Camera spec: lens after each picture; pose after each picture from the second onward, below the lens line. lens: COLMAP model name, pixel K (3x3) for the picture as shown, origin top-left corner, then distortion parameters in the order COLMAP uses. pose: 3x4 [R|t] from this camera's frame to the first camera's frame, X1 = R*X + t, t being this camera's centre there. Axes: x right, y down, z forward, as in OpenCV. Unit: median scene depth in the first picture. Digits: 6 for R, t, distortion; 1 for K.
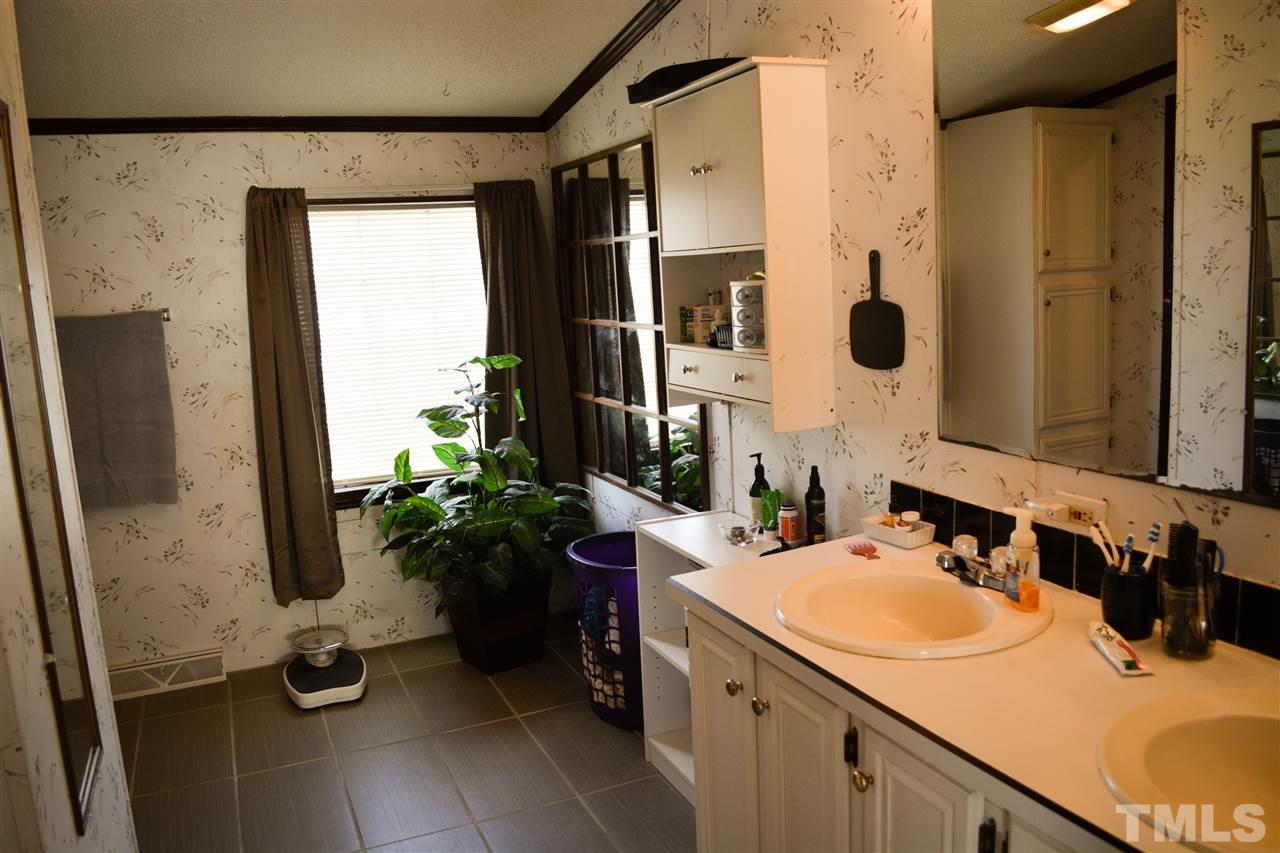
lens RADIAL K [[1009.8, 0, 642.4], [0, 1009.8, 434.7], [0, 0, 1]] dist [-0.080340, 0.010752]
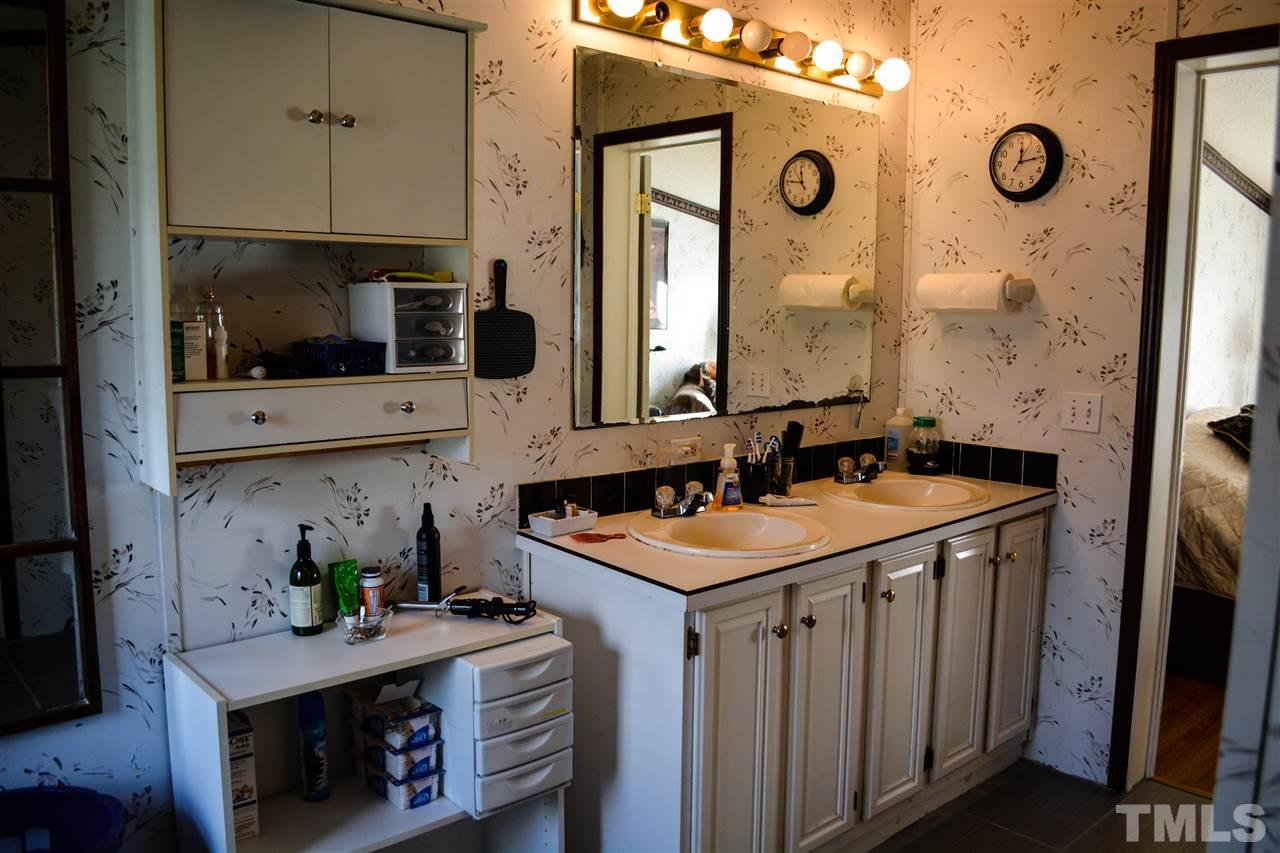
lens RADIAL K [[1009.8, 0, 642.4], [0, 1009.8, 434.7], [0, 0, 1]] dist [-0.080340, 0.010752]
pose [[-0.313780, -0.073482, 0.946648, -0.452619], [0.162709, 0.978092, 0.129855, -0.070121], [-0.935451, 0.194774, -0.294949, 0.697767]]
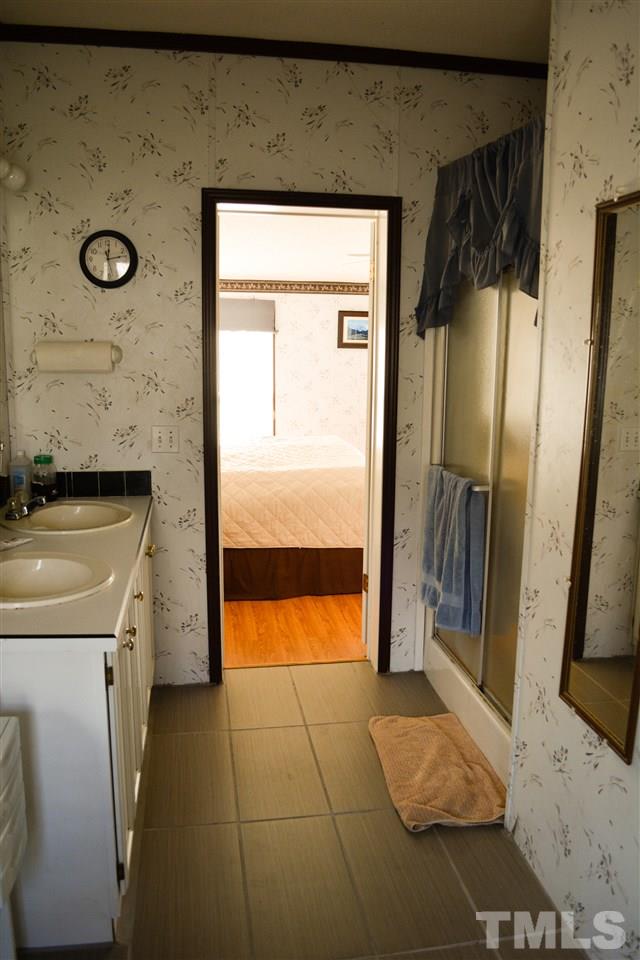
lens RADIAL K [[763.9, 0, 320.0], [0, 763.9, 480.0], [0, 0, 1]] dist [-0.075955, -0.002595]
pose [[-0.970644, -0.004057, 0.240486, -0.208078], [0.074412, 0.945739, 0.316293, -0.142720], [-0.228720, 0.324903, -0.917674, 0.897781]]
